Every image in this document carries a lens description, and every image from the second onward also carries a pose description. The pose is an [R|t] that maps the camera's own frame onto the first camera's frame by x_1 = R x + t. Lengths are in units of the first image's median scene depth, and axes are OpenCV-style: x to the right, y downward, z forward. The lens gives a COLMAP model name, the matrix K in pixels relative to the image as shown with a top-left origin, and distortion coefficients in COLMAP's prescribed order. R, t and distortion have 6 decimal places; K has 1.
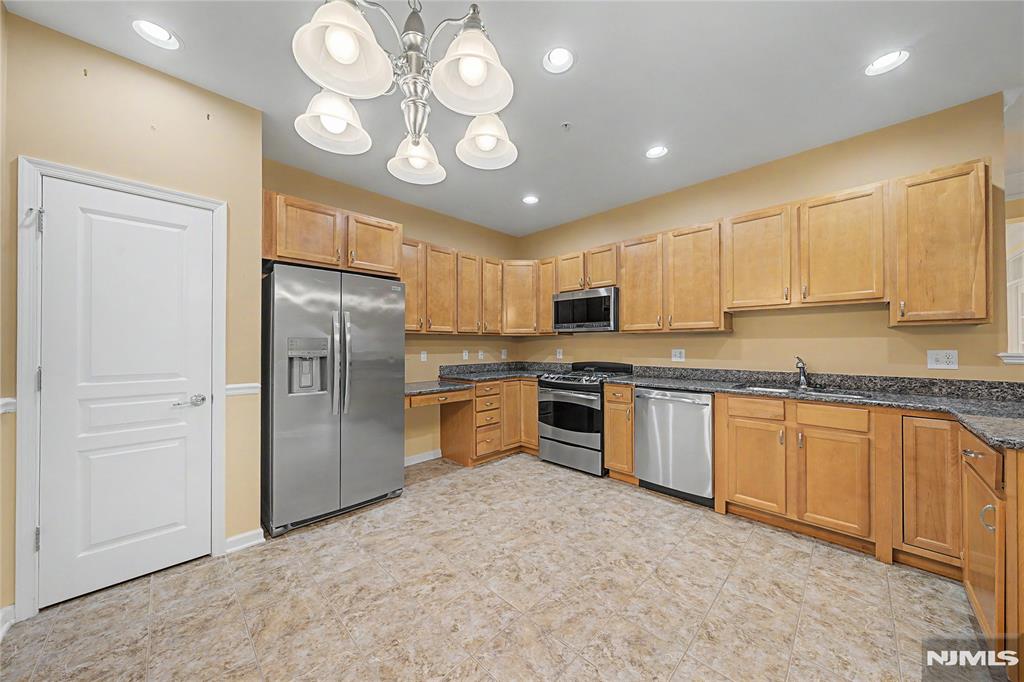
lens RADIAL K [[349.0, 0, 512.0], [0, 349.0, 341.0], [0, 0, 1]] dist [0.000715, 0.000105]
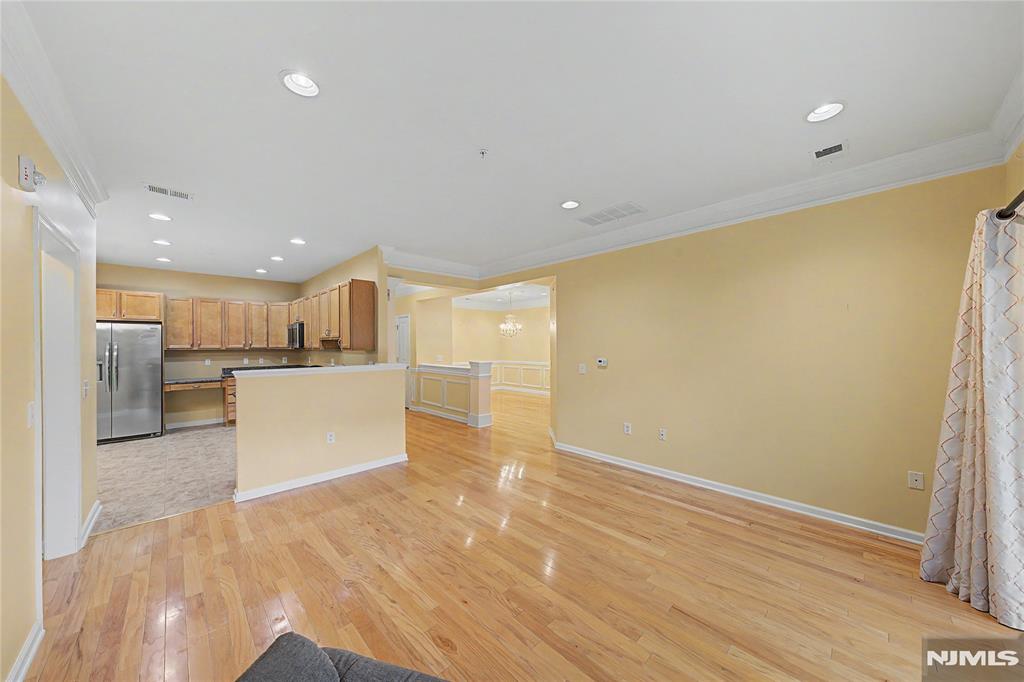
lens RADIAL K [[356.0, 0, 510.8], [0, 356.0, 346.7], [0, 0, 1]] dist [0.000862, 0.000084]
pose [[0.999439, -0.001885, -0.033443, 1.775889], [0.002406, 0.999876, 0.015538, -0.077849], [0.033410, -0.015610, 0.999320, -0.939980]]
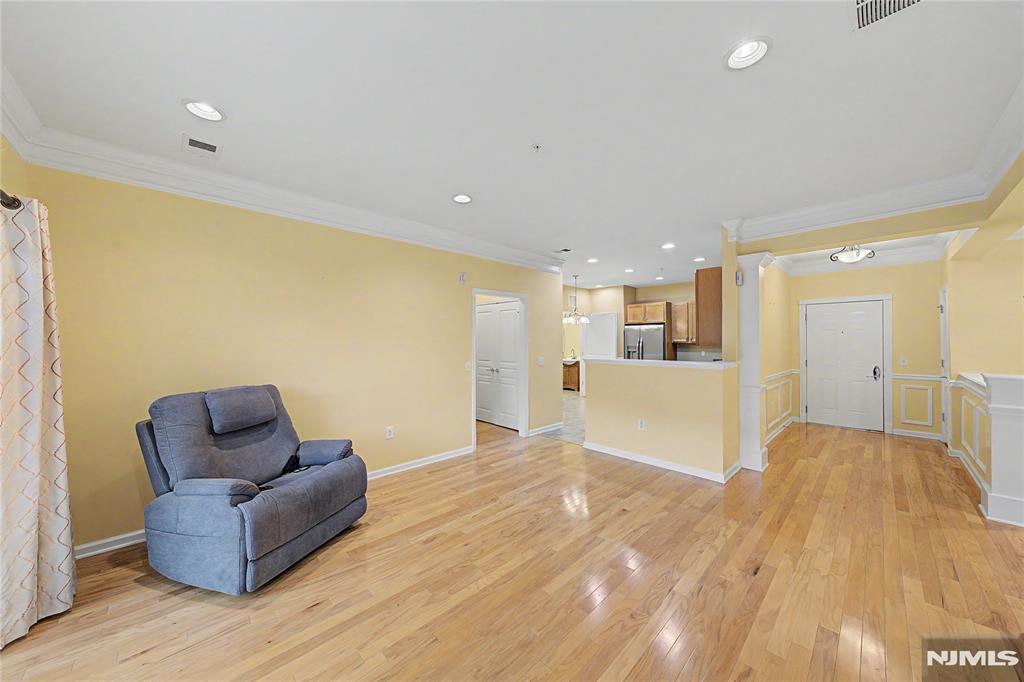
lens RADIAL K [[349.7, 0, 508.6], [0, 349.7, 337.2], [0, 0, 1]] dist [-0.001526, -0.000057]
pose [[-0.041165, -0.007477, -0.999124, 2.561385], [0.013854, 0.999872, -0.008053, -0.072565], [0.999056, -0.014174, -0.041056, -0.068461]]
